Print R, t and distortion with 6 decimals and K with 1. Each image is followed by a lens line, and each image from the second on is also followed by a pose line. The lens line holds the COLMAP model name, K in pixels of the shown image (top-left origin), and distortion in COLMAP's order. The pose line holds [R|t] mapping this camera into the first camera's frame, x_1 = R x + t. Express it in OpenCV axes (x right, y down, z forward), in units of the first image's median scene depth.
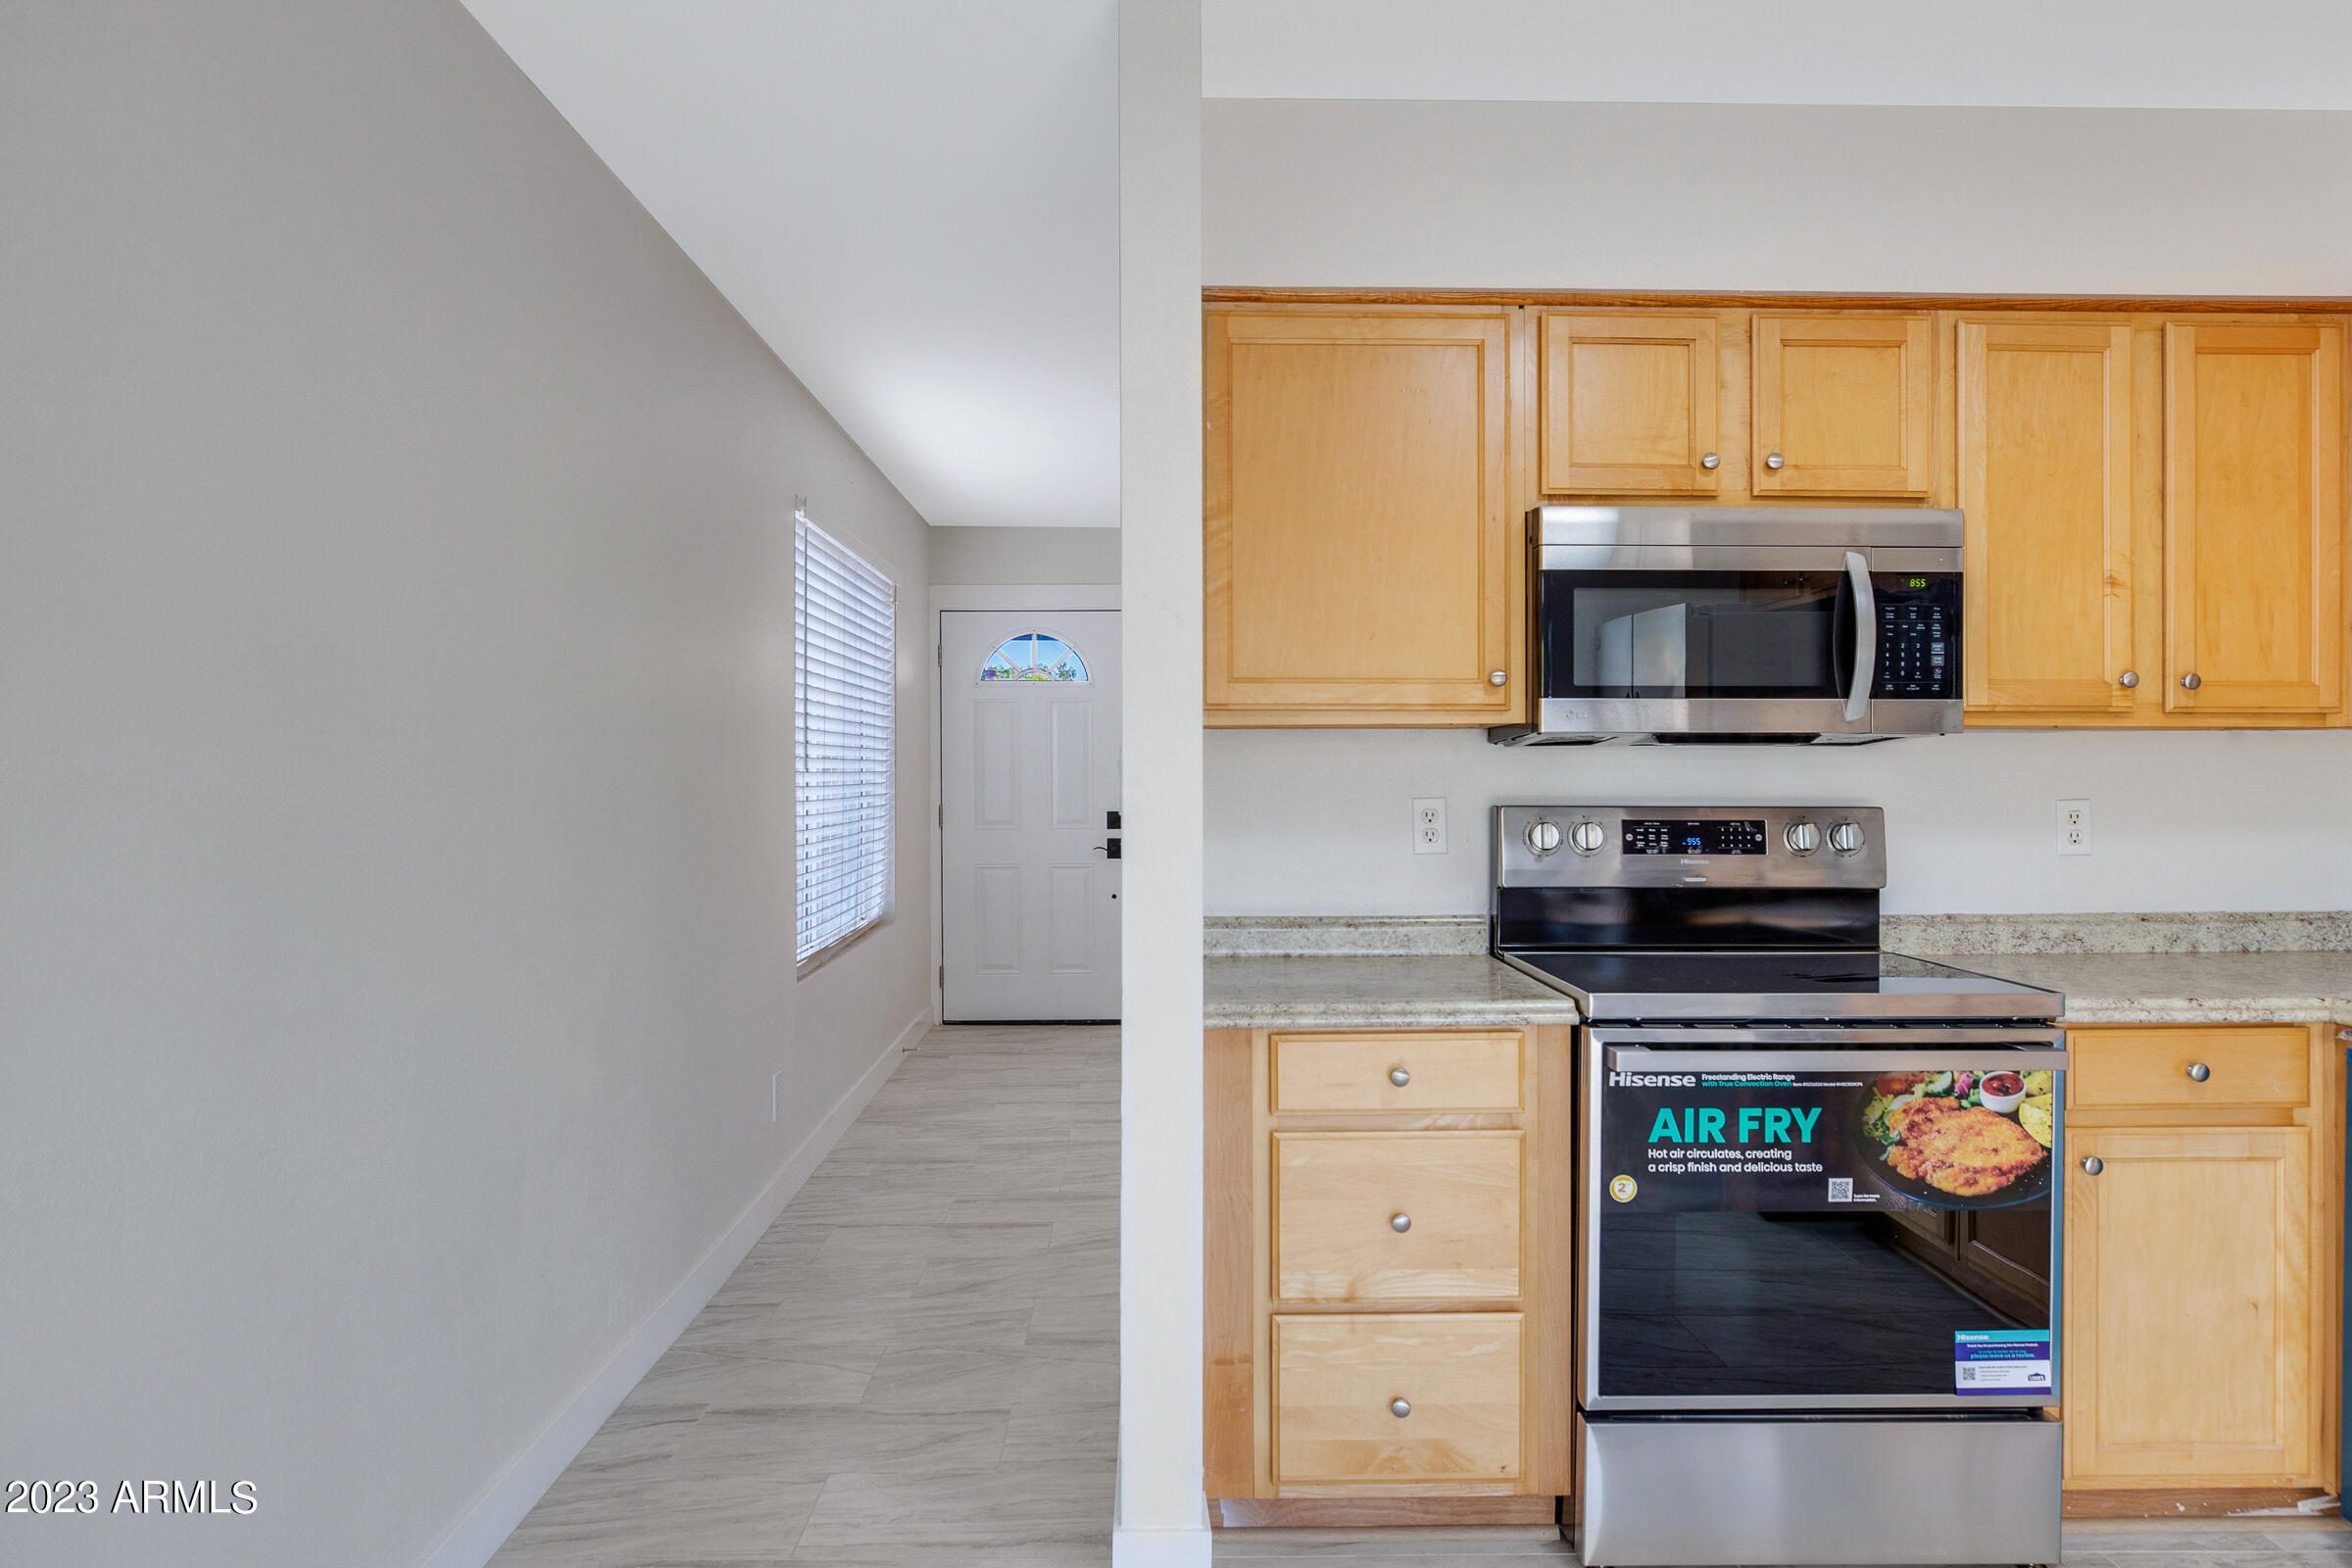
lens RADIAL K [[1496.7, 0, 1133.6], [0, 1496.7, 773.2], [0, 0, 1]] dist [-0.046227, 0.019496]
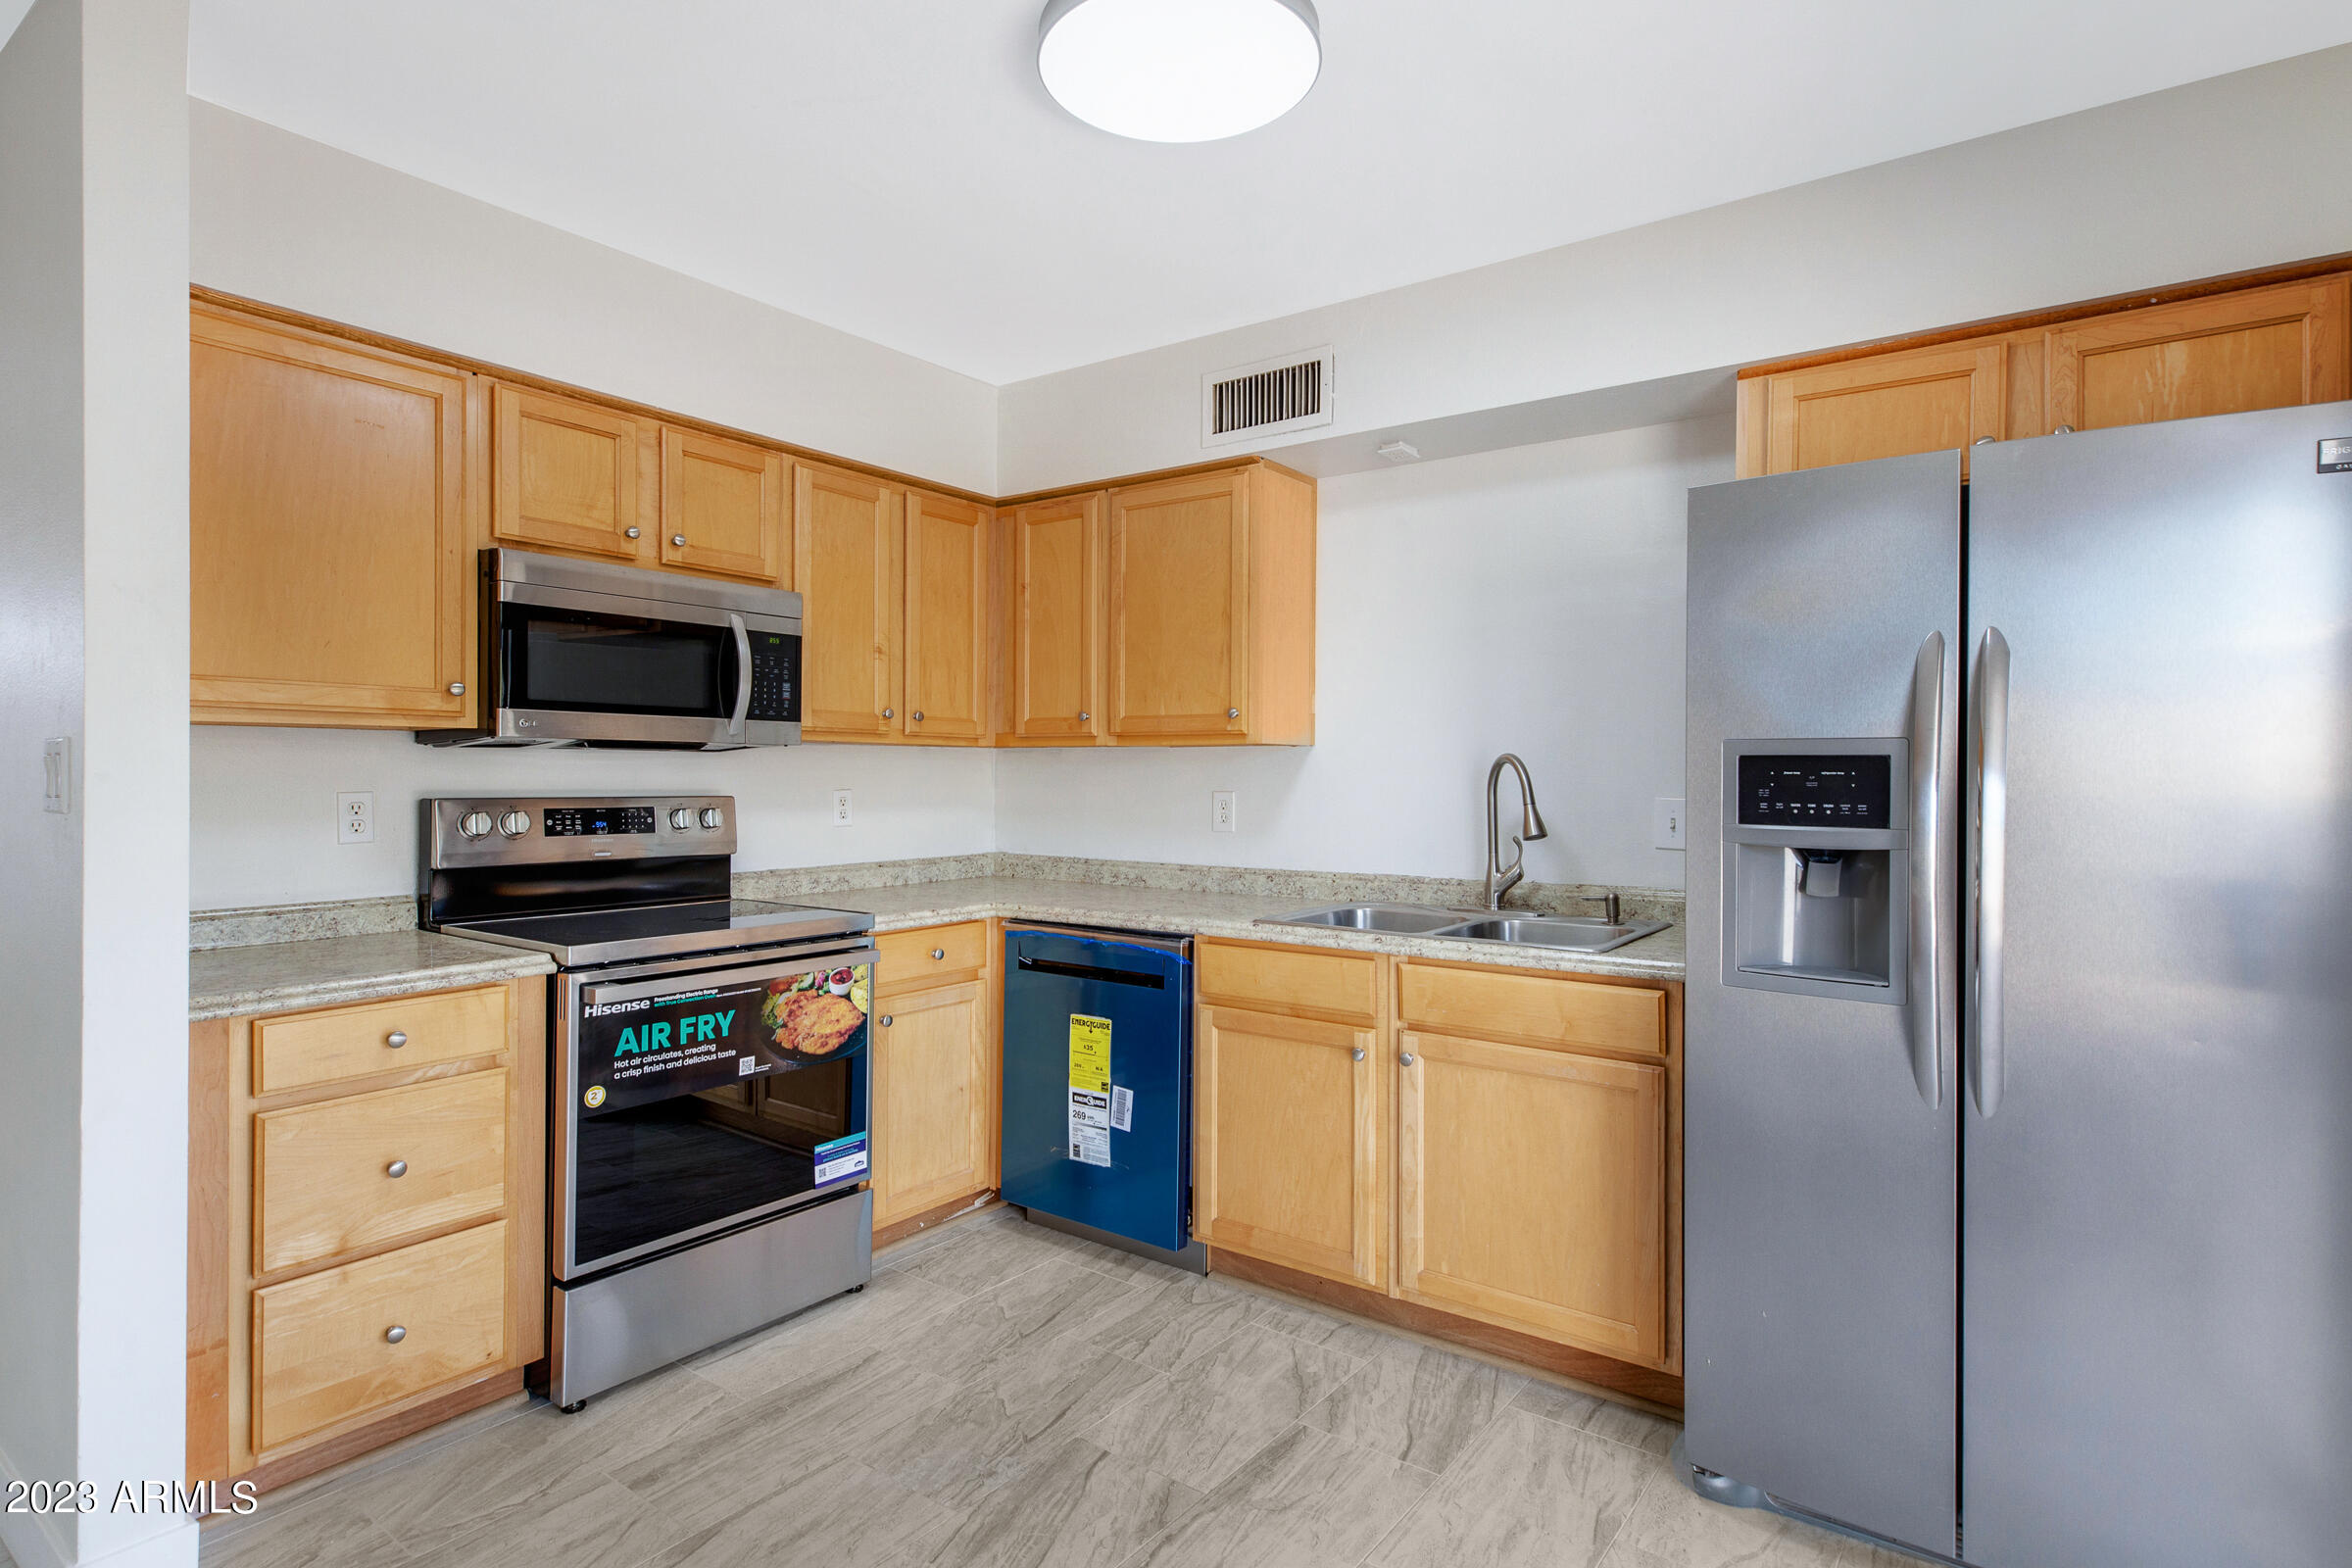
lens RADIAL K [[1183.0, 0, 1193.0], [0, 1183.0, 777.8], [0, 0, 1]] dist [-0.022540, 0.002424]
pose [[0.579673, 0.000870, 0.814849, -0.181103], [-0.005760, 0.999979, 0.003030, -0.000274], [-0.814829, -0.006450, 0.579665, -0.002354]]
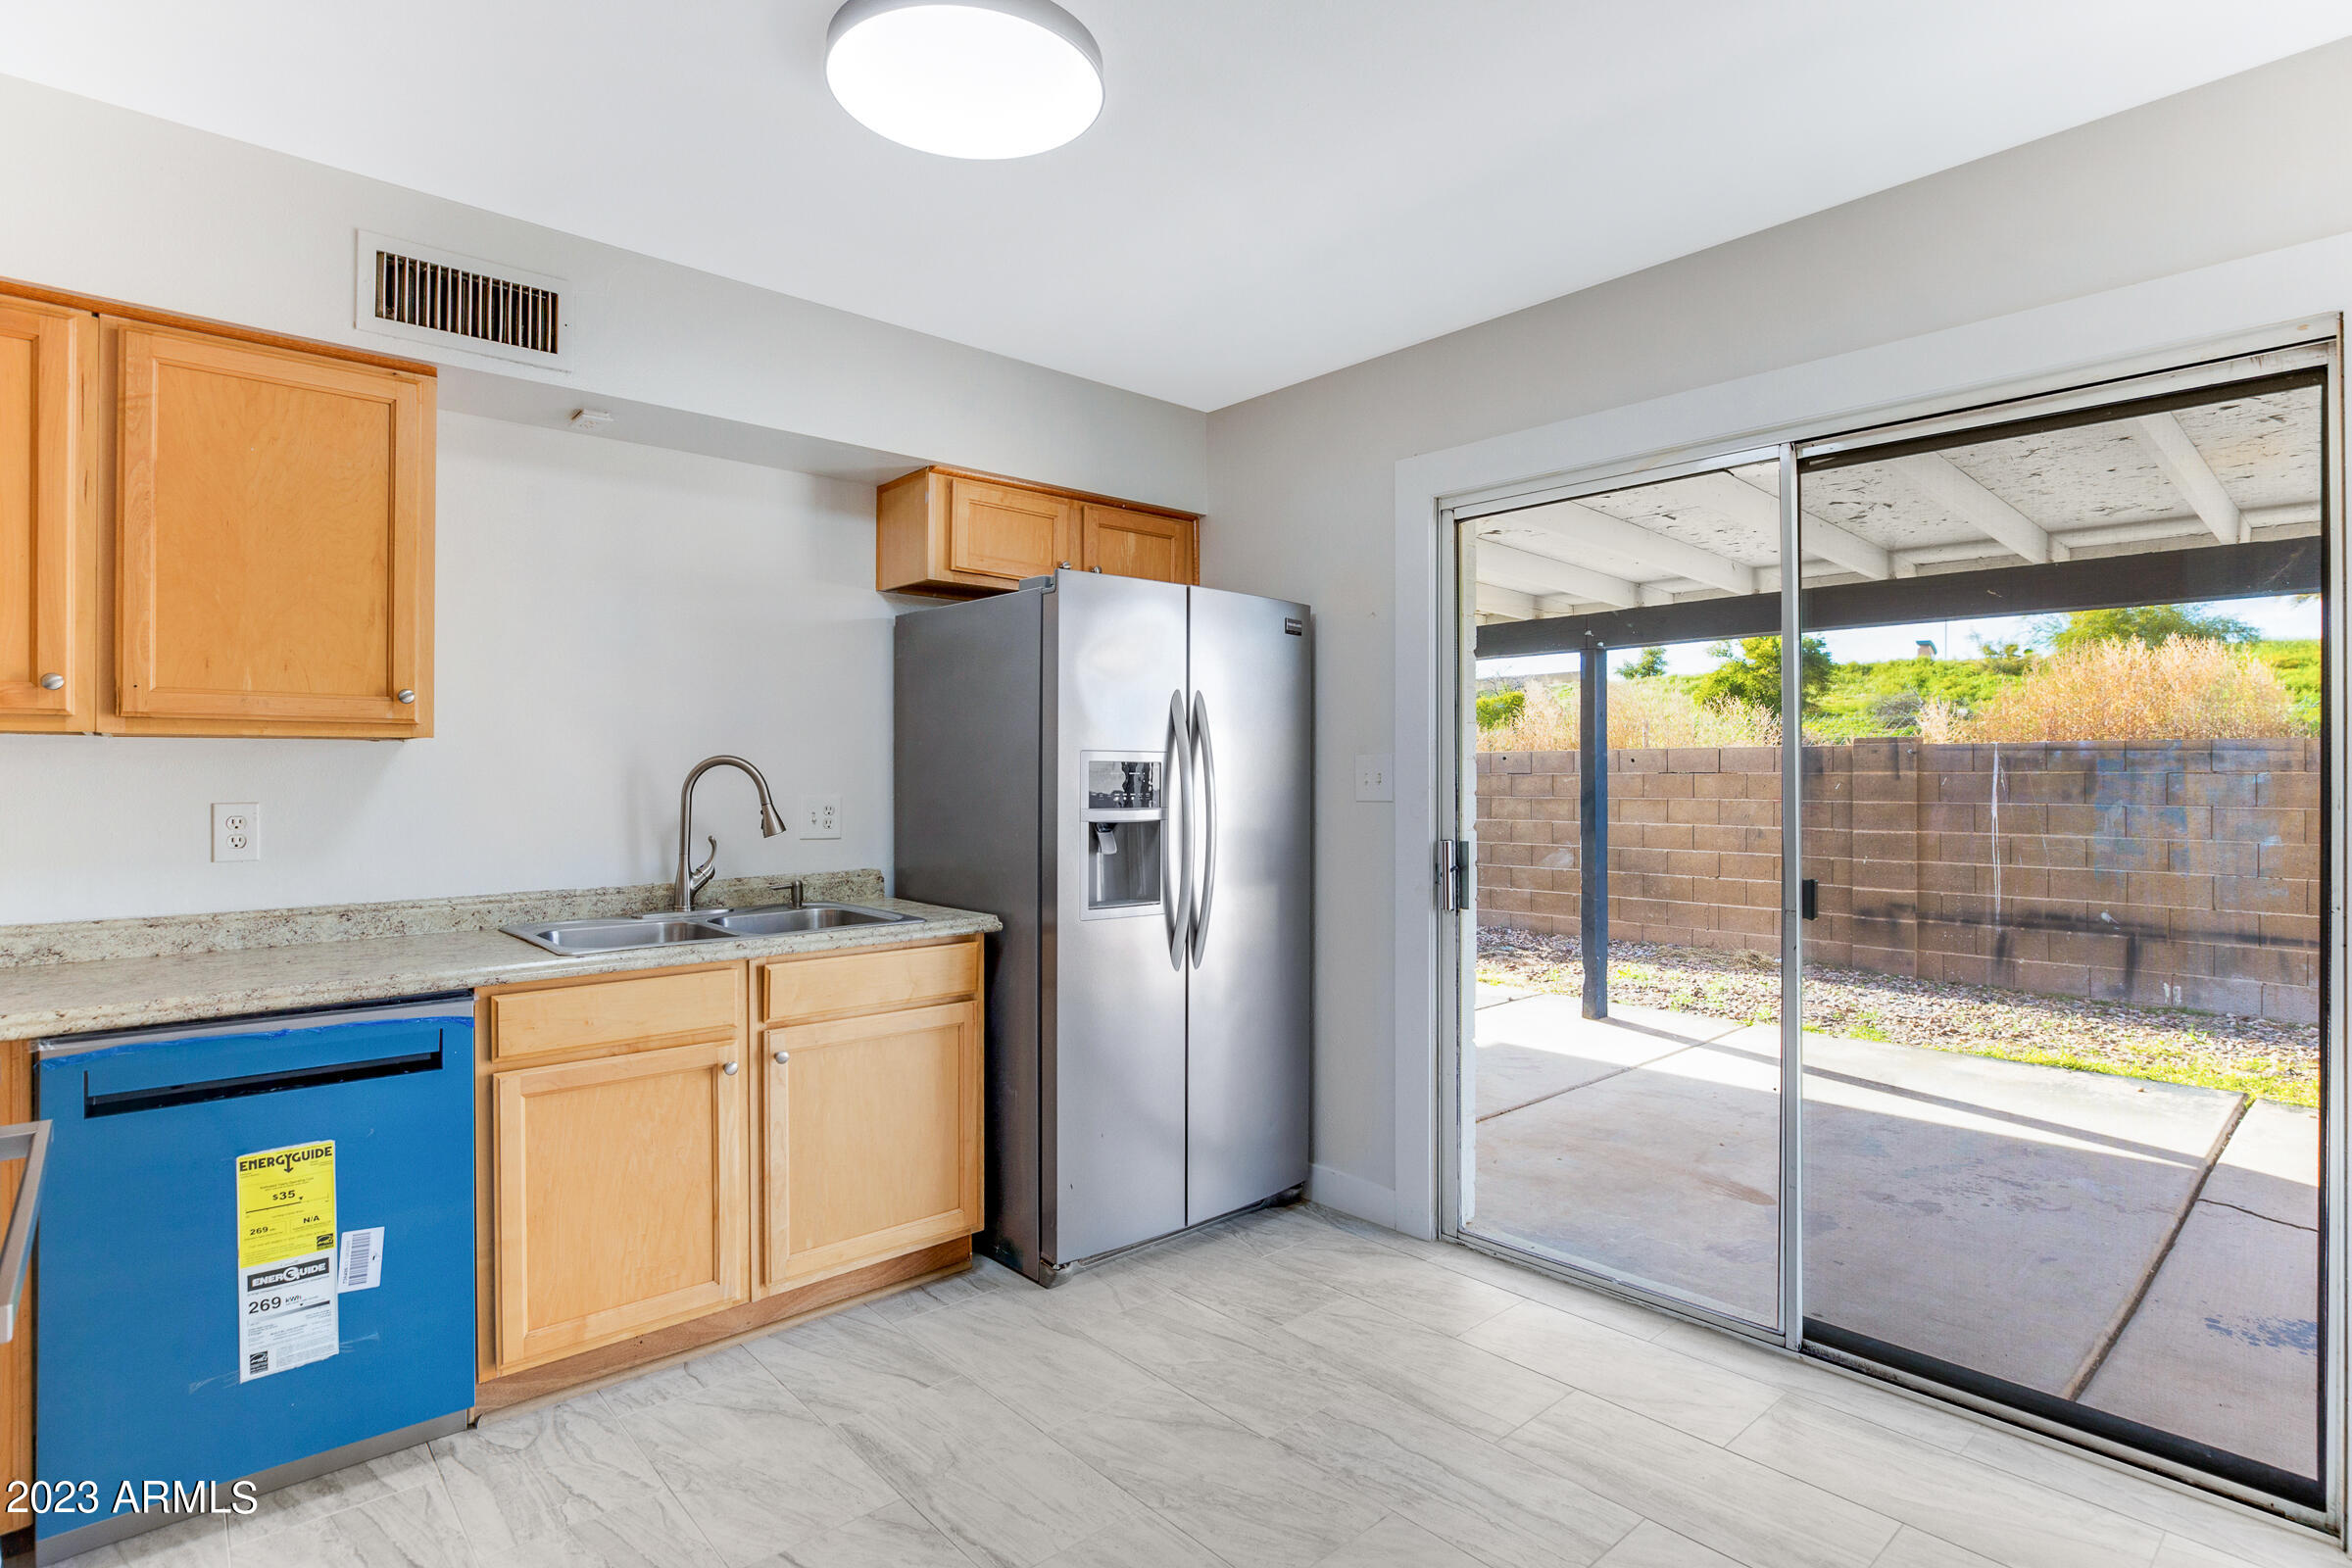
lens RADIAL K [[1183.0, 0, 1123.5], [0, 1183.0, 780.1], [0, 0, 1]] dist [-0.022540, 0.002424]
pose [[-0.663247, -0.003835, 0.748390, -0.226169], [-0.000250, 0.999988, 0.004903, -0.004781], [-0.748400, 0.003065, -0.663240, 0.973278]]
